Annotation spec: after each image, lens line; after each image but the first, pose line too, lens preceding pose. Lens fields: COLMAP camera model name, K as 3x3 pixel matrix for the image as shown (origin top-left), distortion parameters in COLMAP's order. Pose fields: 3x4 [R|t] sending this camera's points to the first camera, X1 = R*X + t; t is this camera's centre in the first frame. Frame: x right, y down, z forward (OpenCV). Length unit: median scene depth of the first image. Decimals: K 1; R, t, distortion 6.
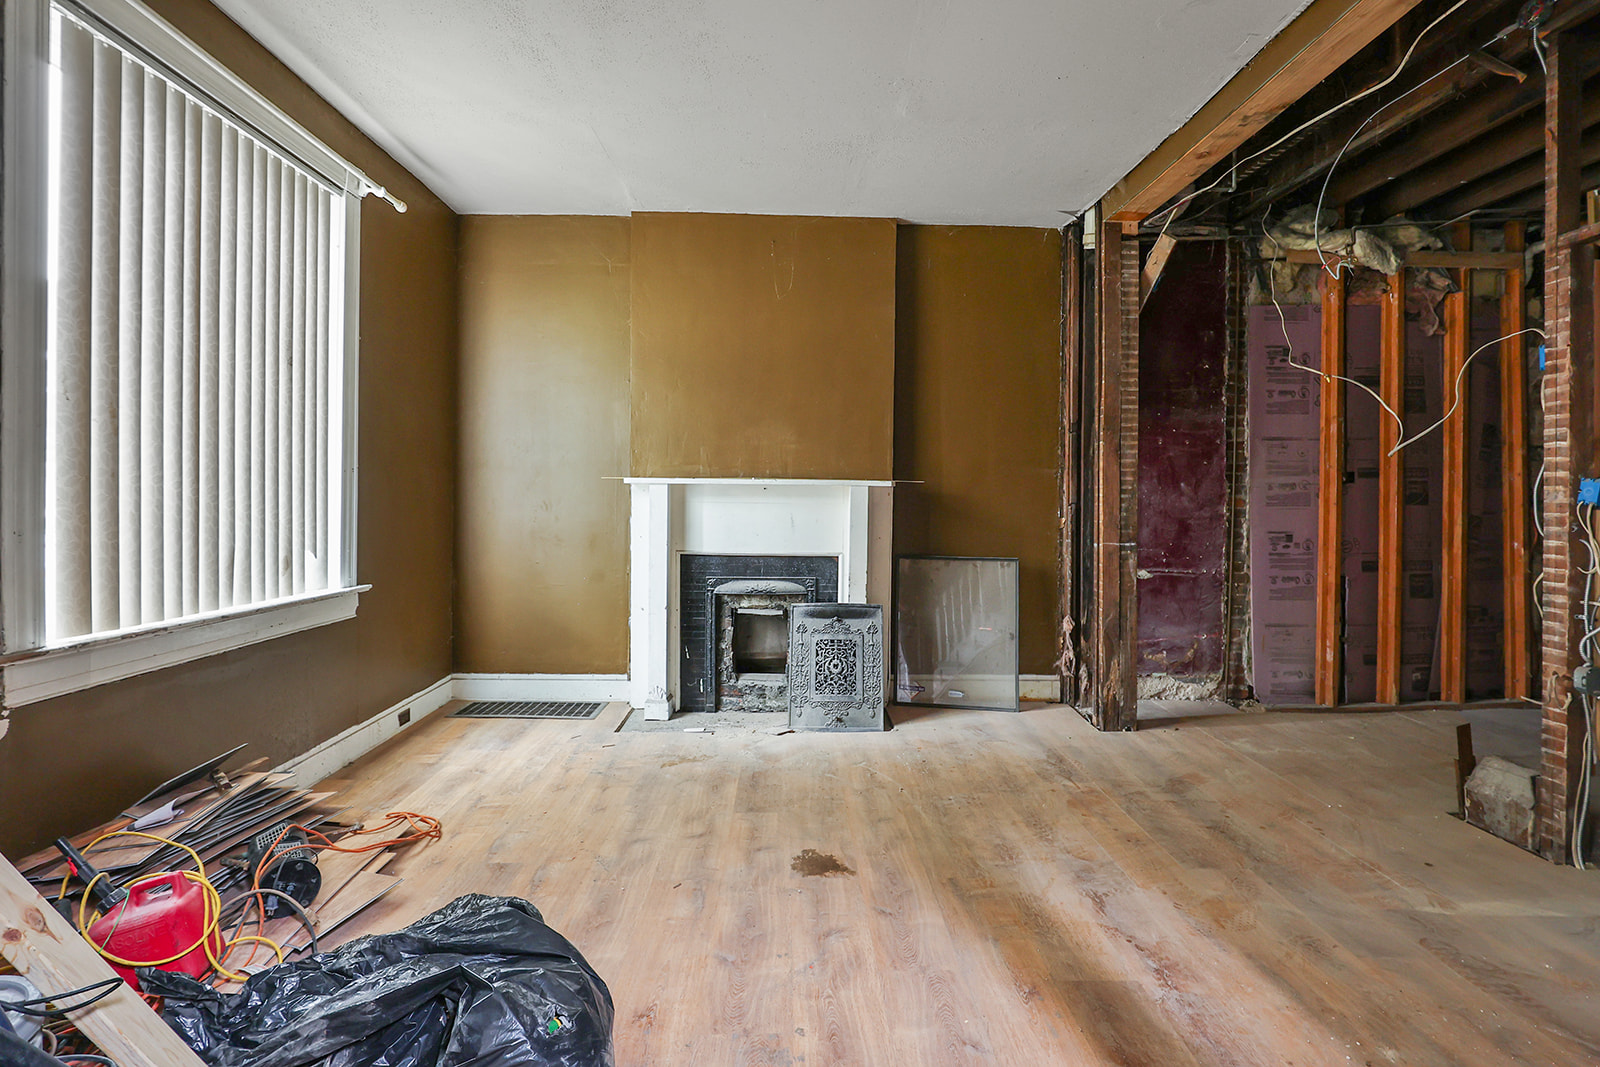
lens RADIAL K [[746.7, 0, 803.8], [0, 746.7, 498.4], [0, 0, 1]] dist [-0.030719, 0.009157]
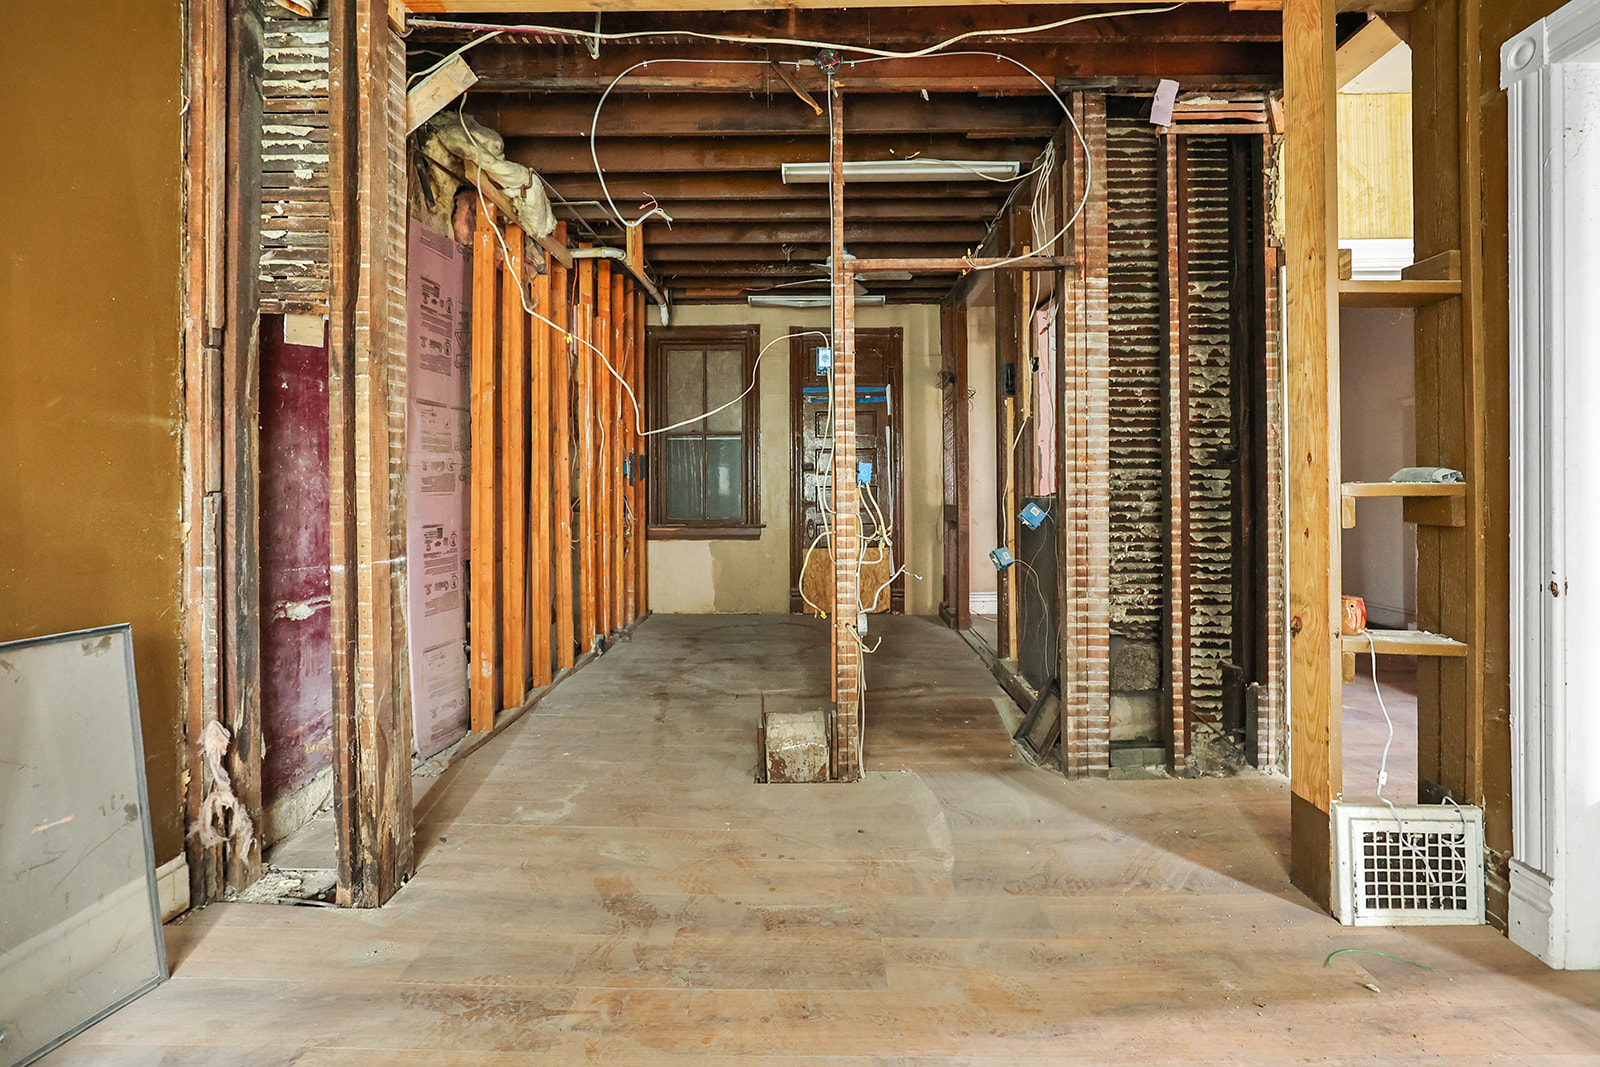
lens RADIAL K [[755.3, 0, 805.6], [0, 755.3, 489.0], [0, 0, 1]] dist [-0.015061, -0.000020]
pose [[0.034624, -0.010332, 0.999347, -0.128003], [0.006303, 0.999929, 0.010119, 0.002682], [-0.999381, 0.005949, 0.034687, 0.634094]]
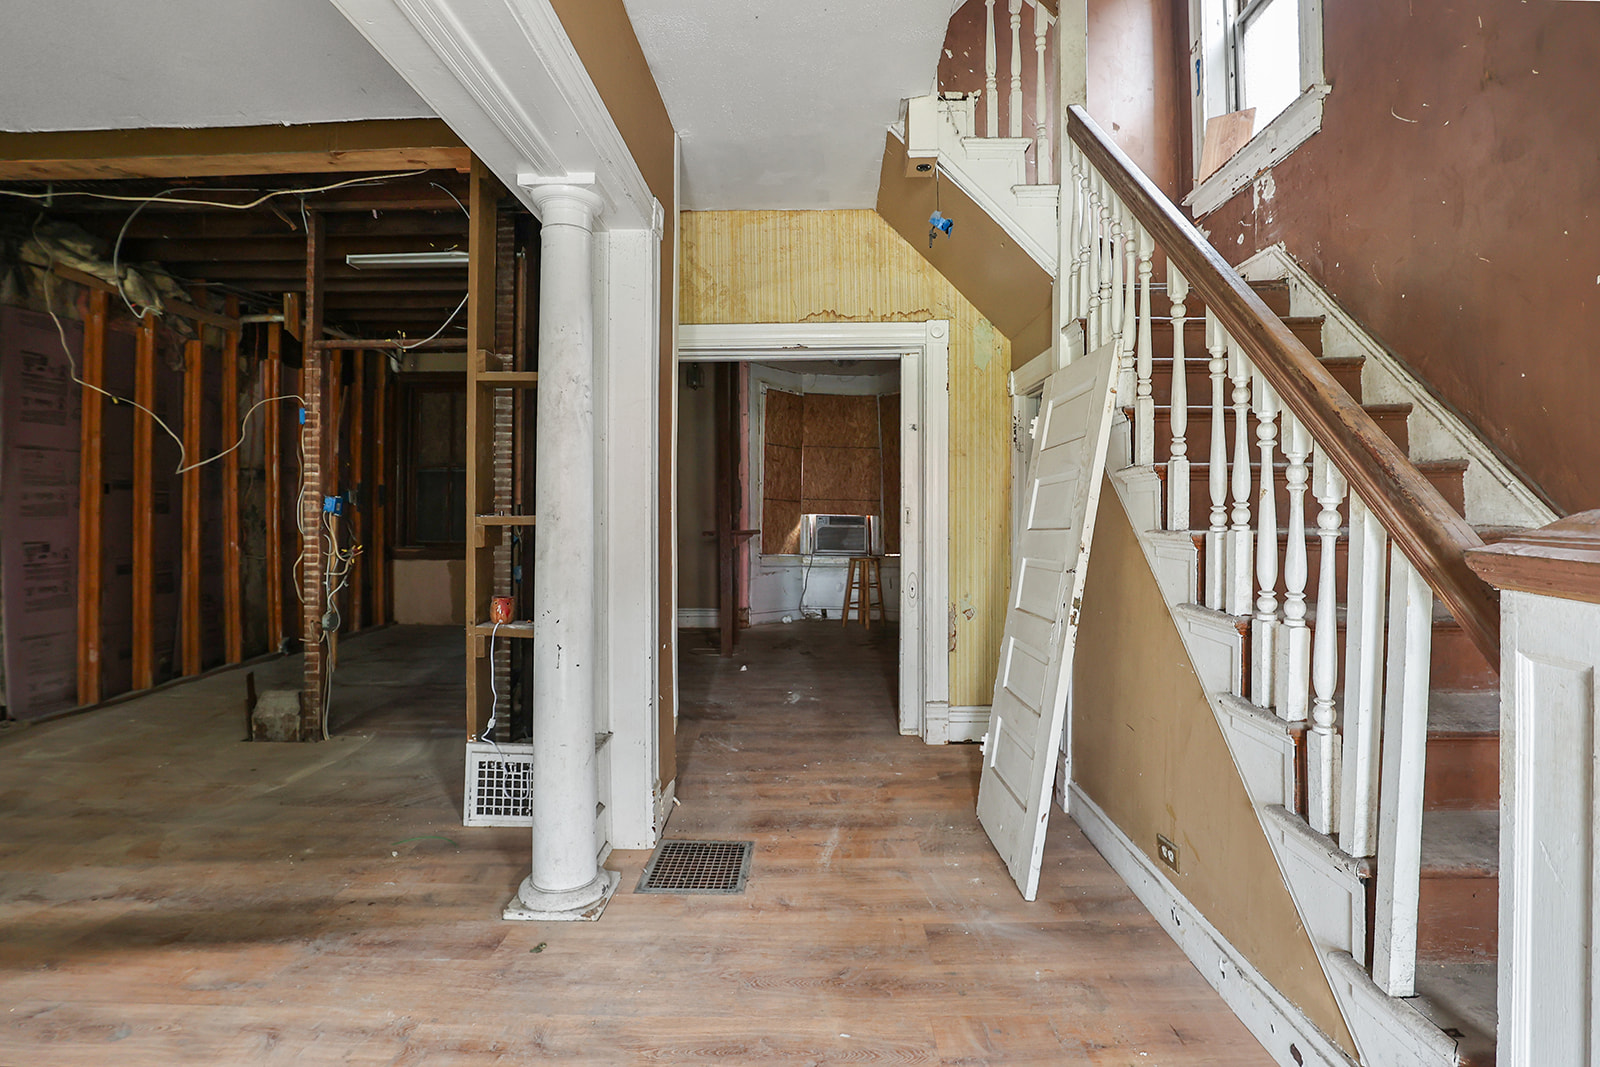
lens RADIAL K [[757.8, 0, 797.7], [0, 757.8, 512.5], [0, 0, 1]] dist [-0.018598, 0.000725]
pose [[0.047003, -0.006264, 0.998875, -0.322774], [-0.001530, 0.999979, 0.006343, -0.002325], [-0.998894, -0.001827, 0.046993, -0.067544]]
